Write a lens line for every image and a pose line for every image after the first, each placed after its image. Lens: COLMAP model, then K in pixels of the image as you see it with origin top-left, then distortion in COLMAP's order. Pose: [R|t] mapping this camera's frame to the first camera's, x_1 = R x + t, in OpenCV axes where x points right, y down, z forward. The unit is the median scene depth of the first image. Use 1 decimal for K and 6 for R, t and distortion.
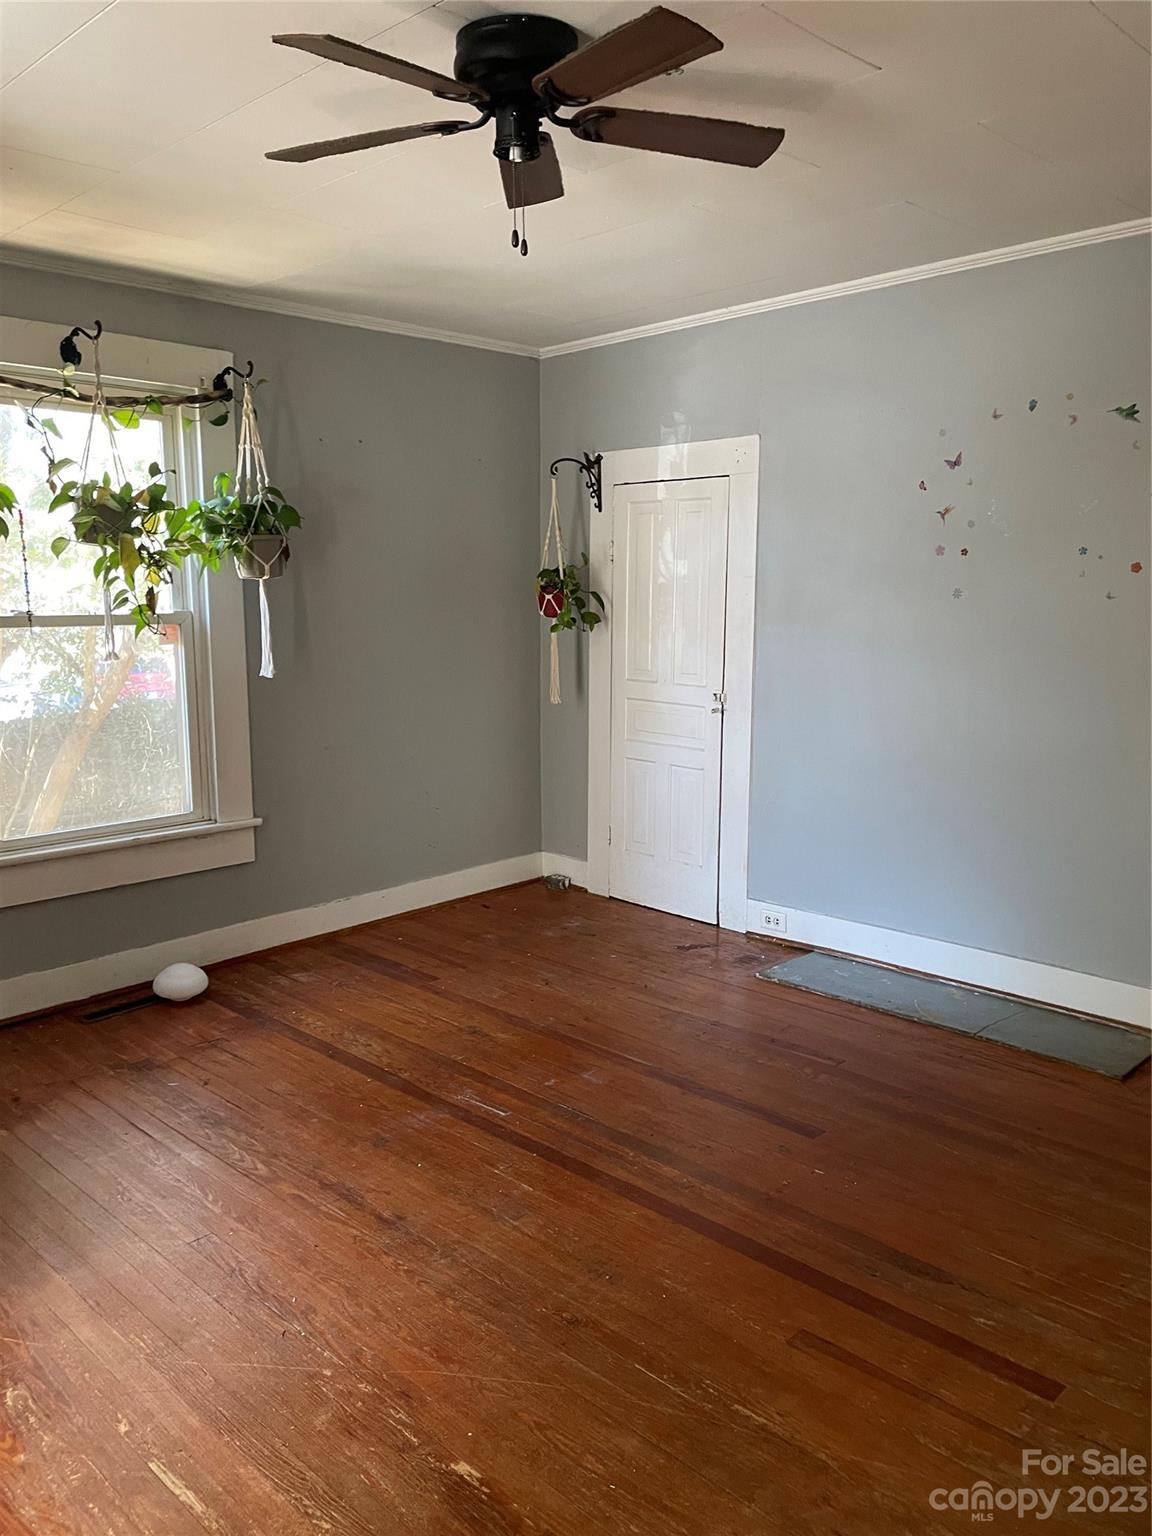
lens RADIAL K [[1154.0, 0, 564.0], [0, 1154.0, 772.6], [0, 0, 1]] dist [0.092201, -0.104693]
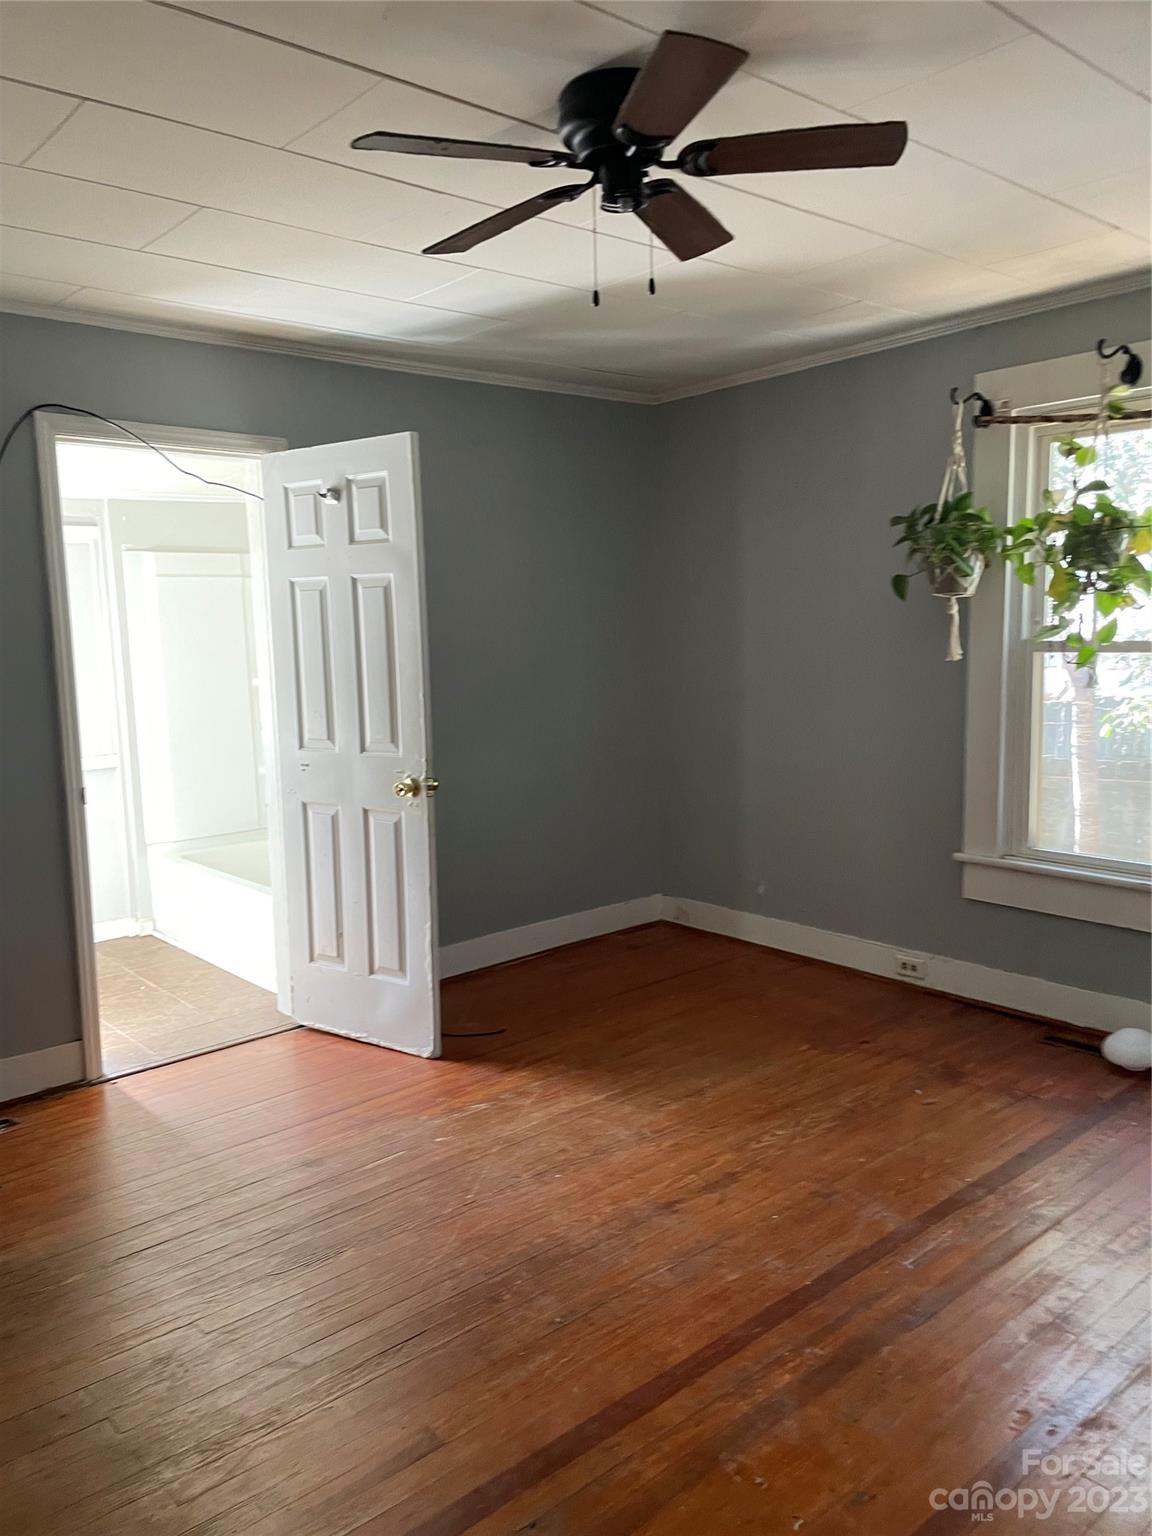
lens RADIAL K [[1154.0, 0, 565.9], [0, 1154.0, 763.1], [0, 0, 1]] dist [0.092201, -0.104693]
pose [[-0.080650, 0.130424, -0.988173, 0.741304], [-0.138426, 0.980329, 0.140686, -0.133645], [0.987083, 0.148135, -0.061010, 0.771910]]
